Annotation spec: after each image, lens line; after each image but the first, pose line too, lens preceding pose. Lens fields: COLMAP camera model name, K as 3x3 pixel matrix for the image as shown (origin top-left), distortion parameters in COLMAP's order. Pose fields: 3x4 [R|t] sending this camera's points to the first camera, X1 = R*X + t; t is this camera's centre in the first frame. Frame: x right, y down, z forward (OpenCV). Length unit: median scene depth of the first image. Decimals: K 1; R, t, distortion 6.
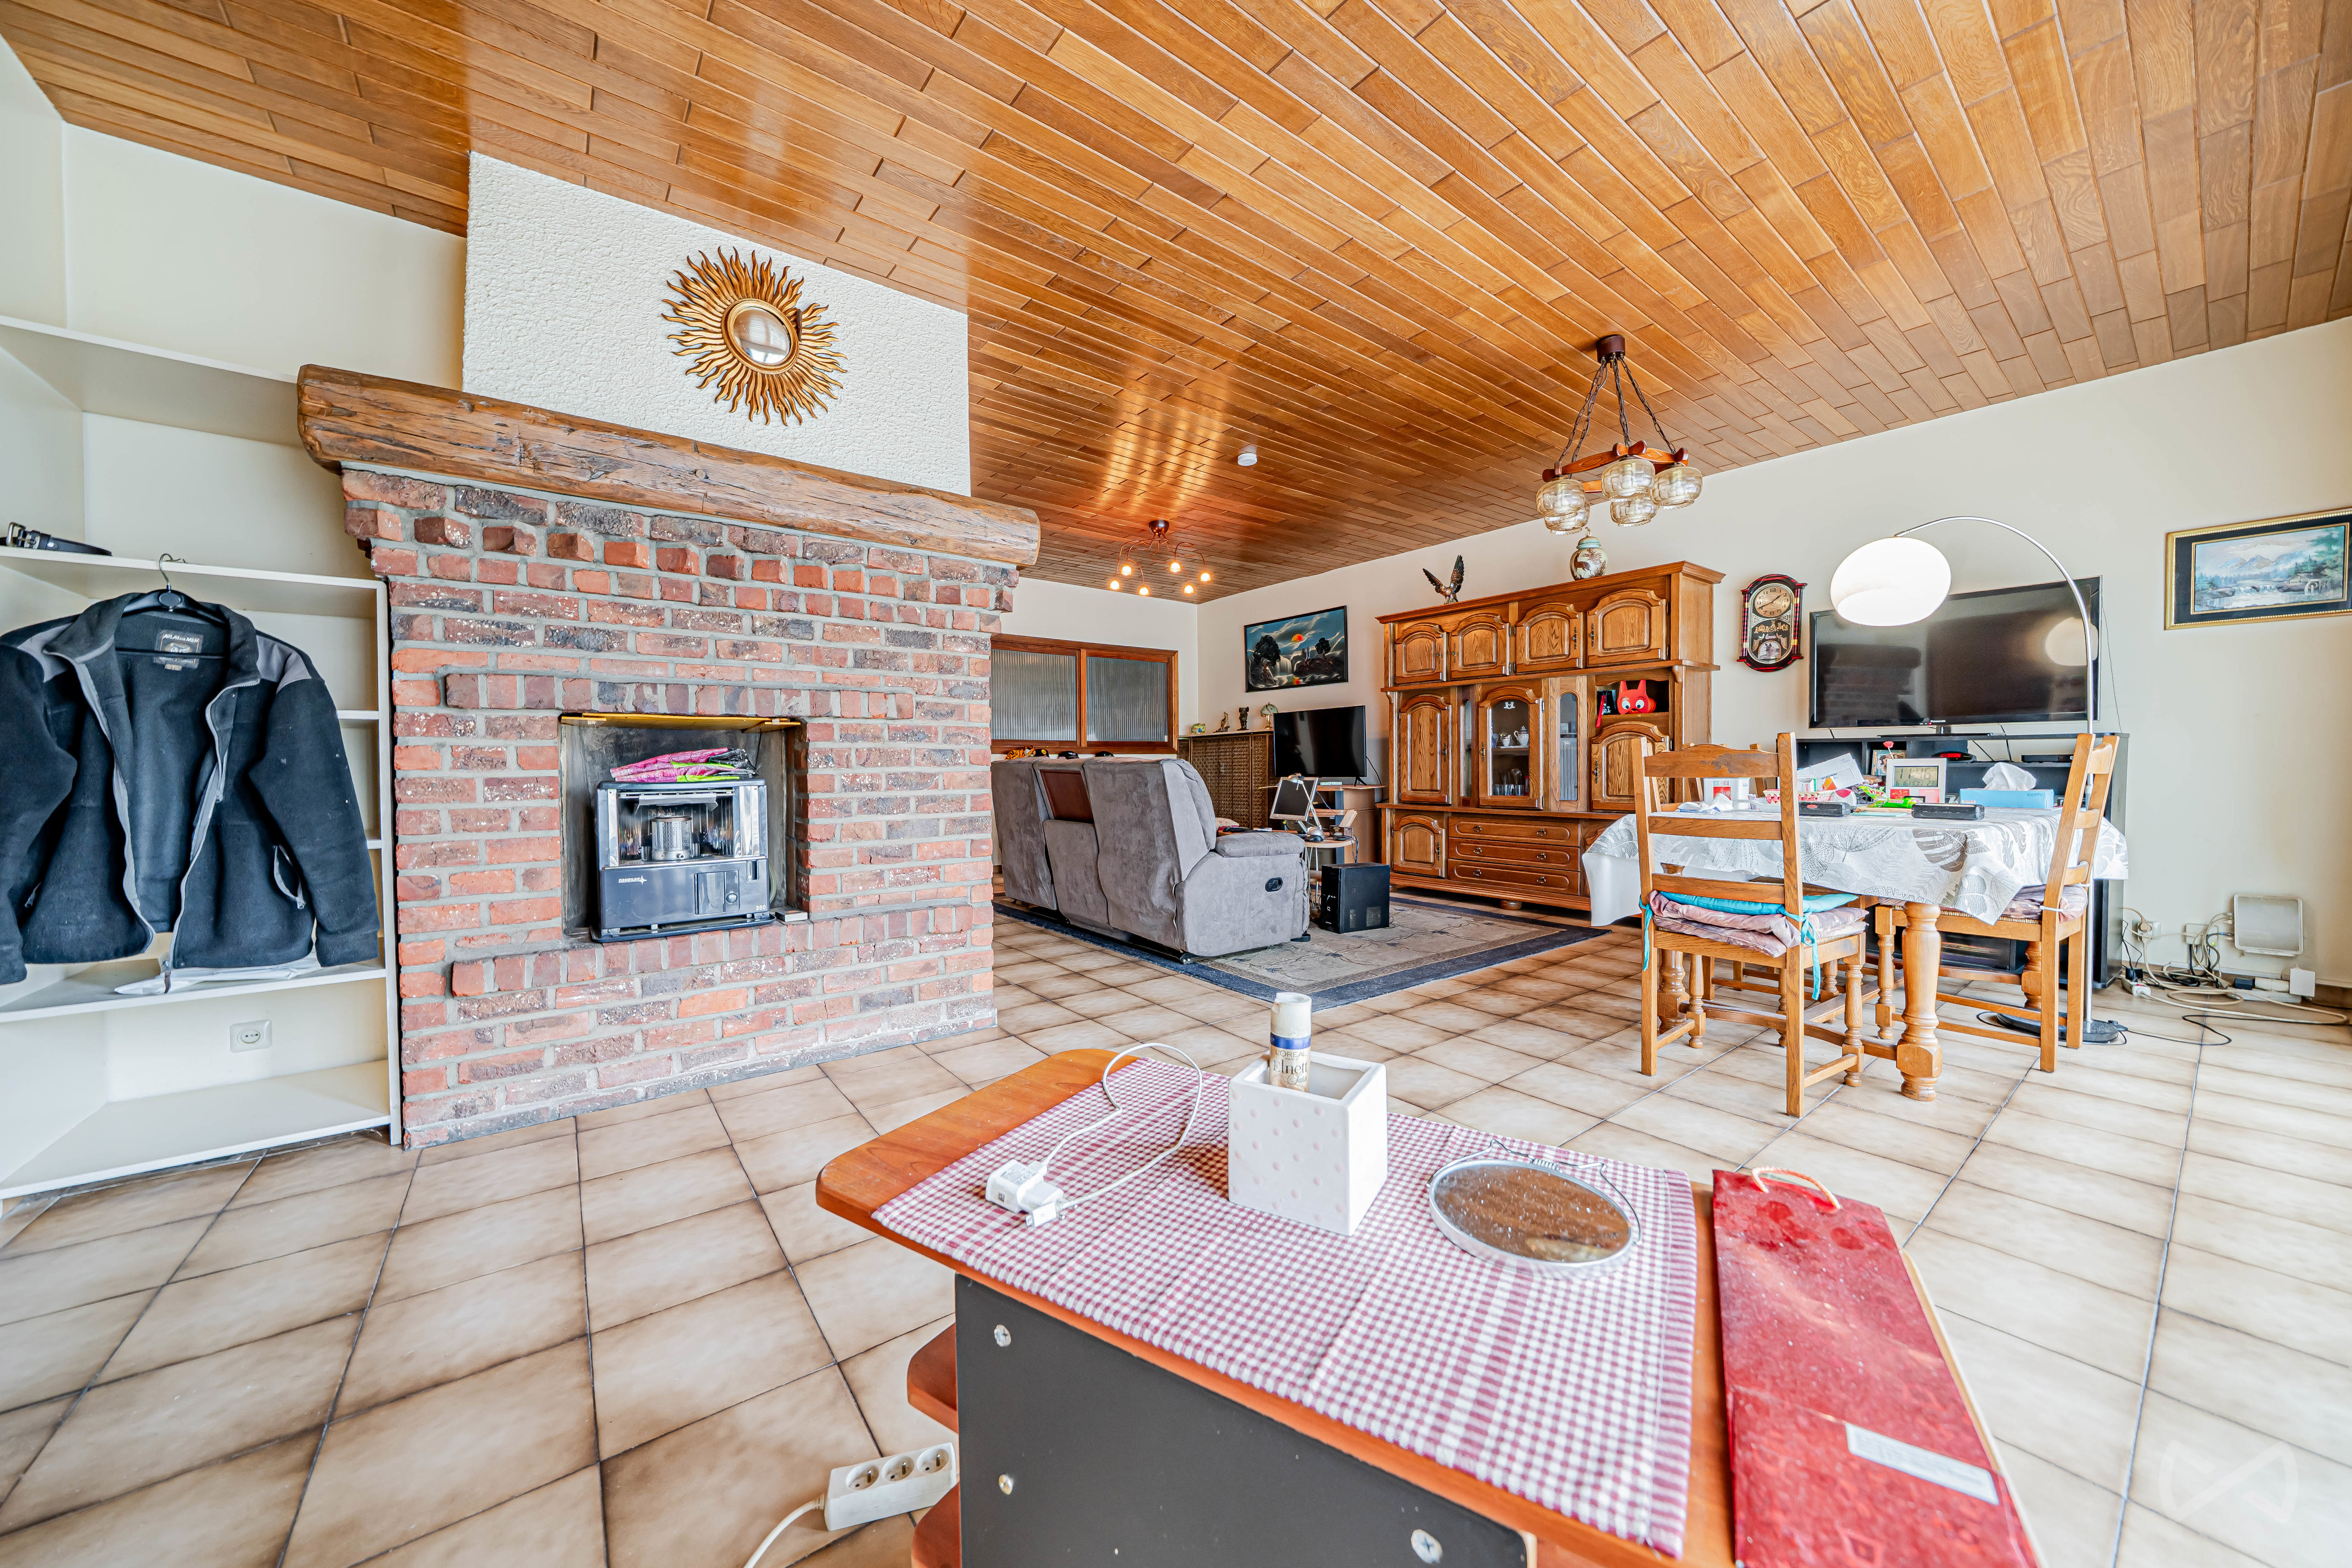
lens RADIAL K [[811.3, 0, 1161.3], [0, 811.3, 780.0], [0, 0, 1]] dist [-0.000435, -0.000003]
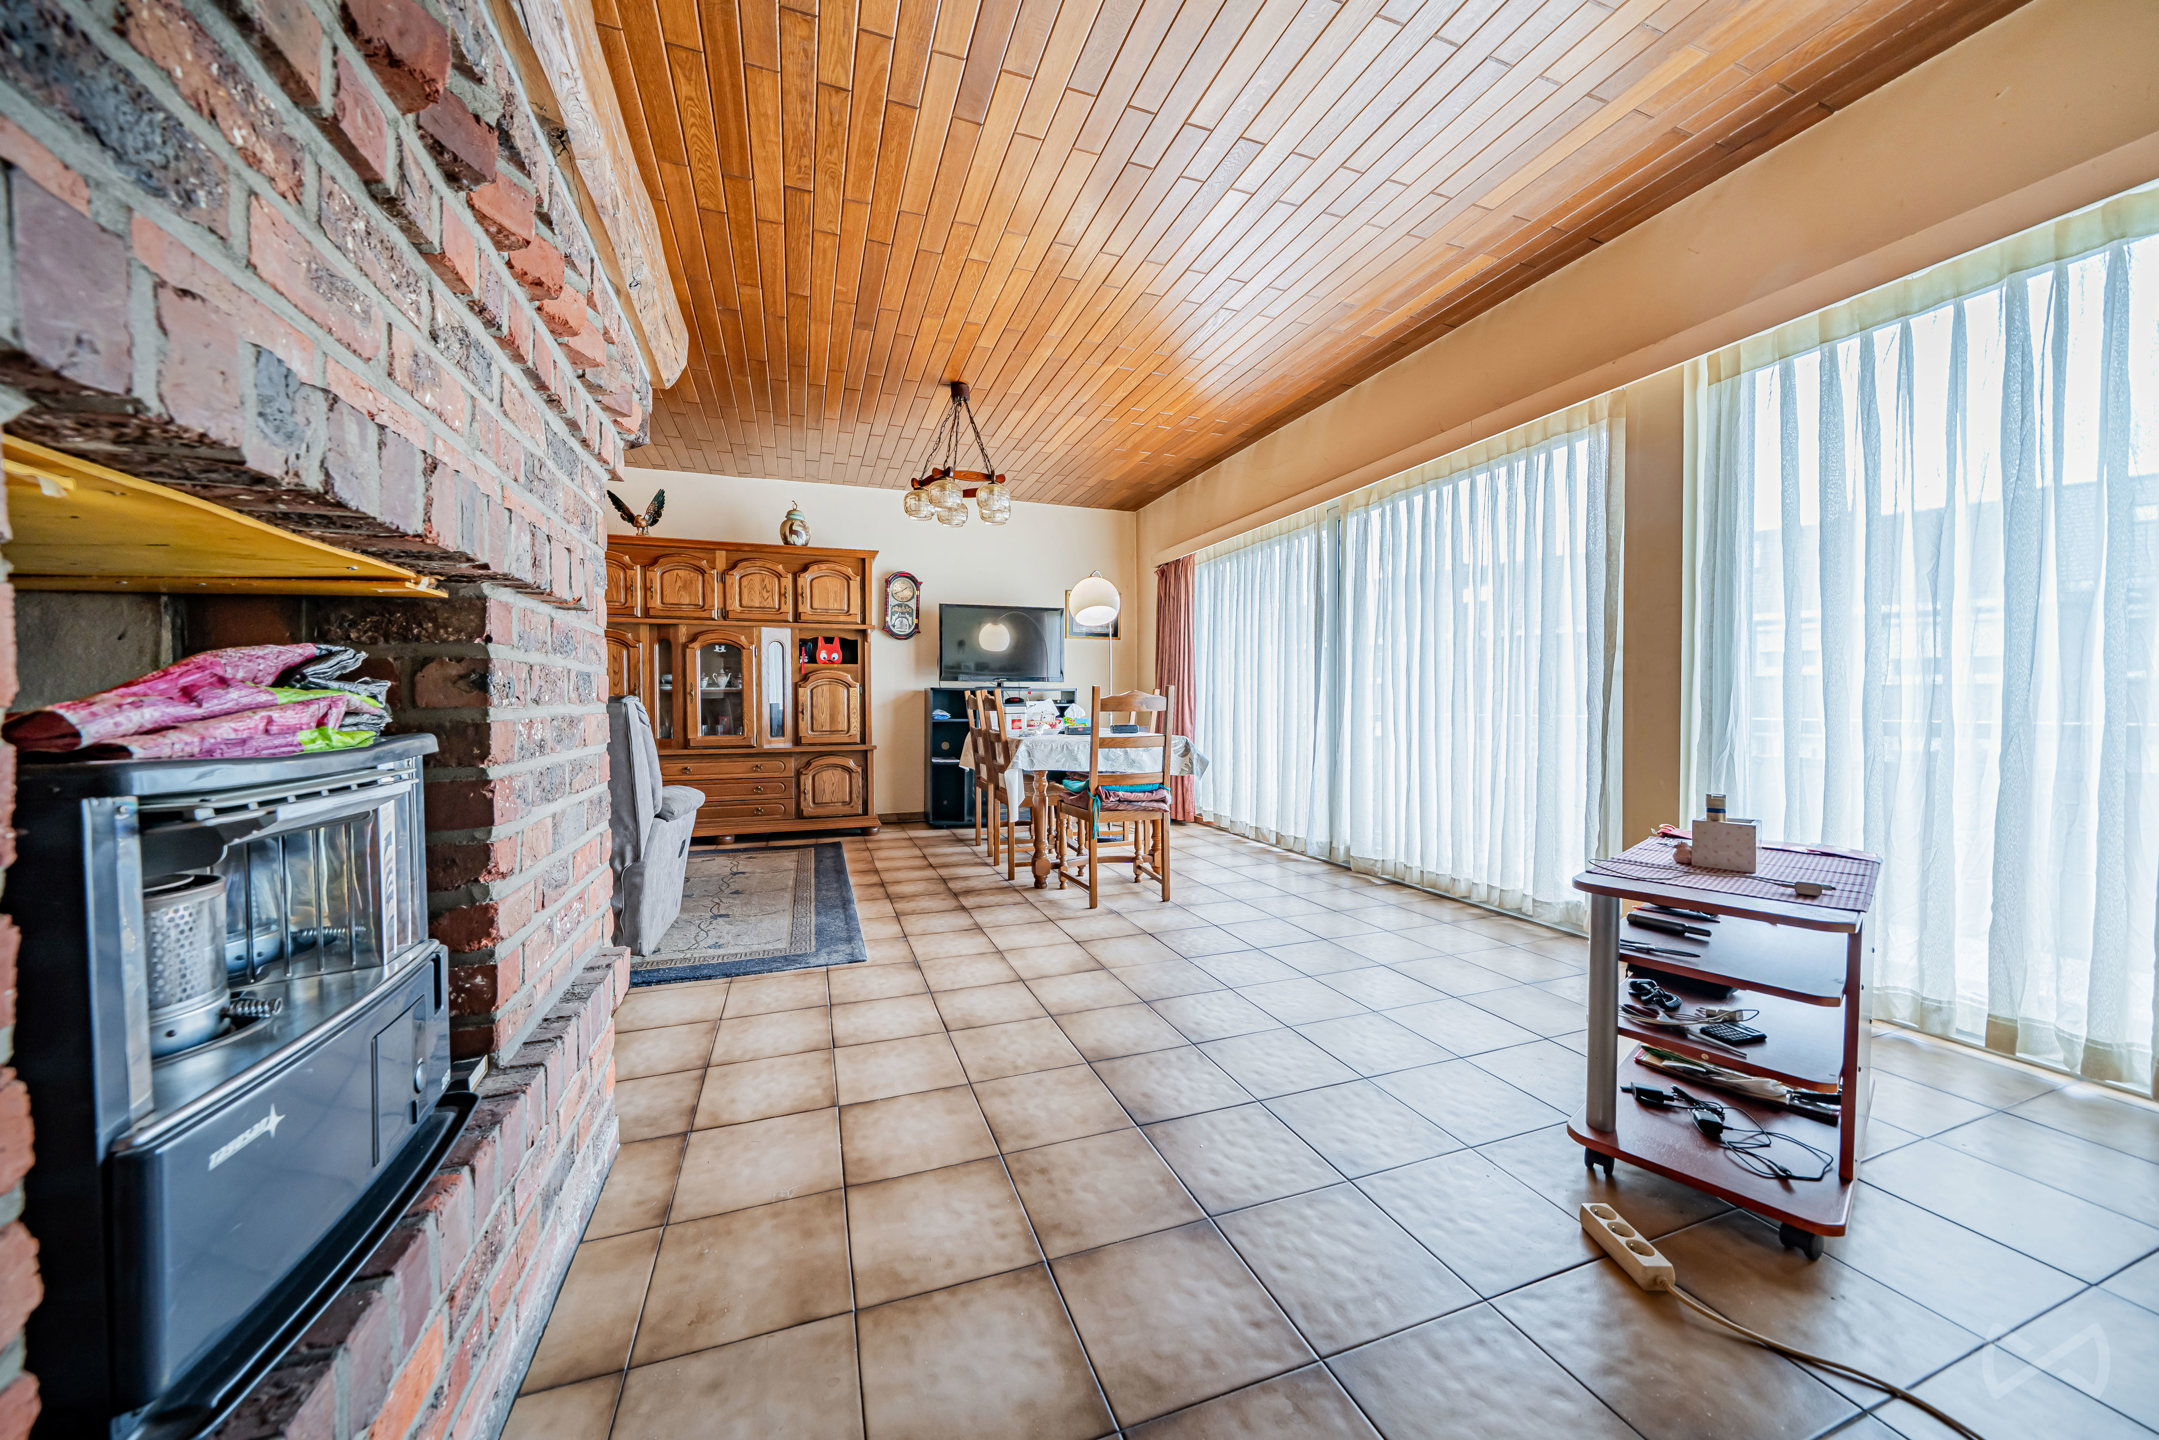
lens RADIAL K [[744.7, 0, 1065.7], [0, 744.7, 716.8], [0, 0, 1]] dist [-0.000435, -0.000003]
pose [[0.299663, -0.016966, 0.953894, -0.395820], [0.020086, 0.999732, 0.011472, -0.008114], [-0.953834, 0.015722, 0.299924, 0.326842]]
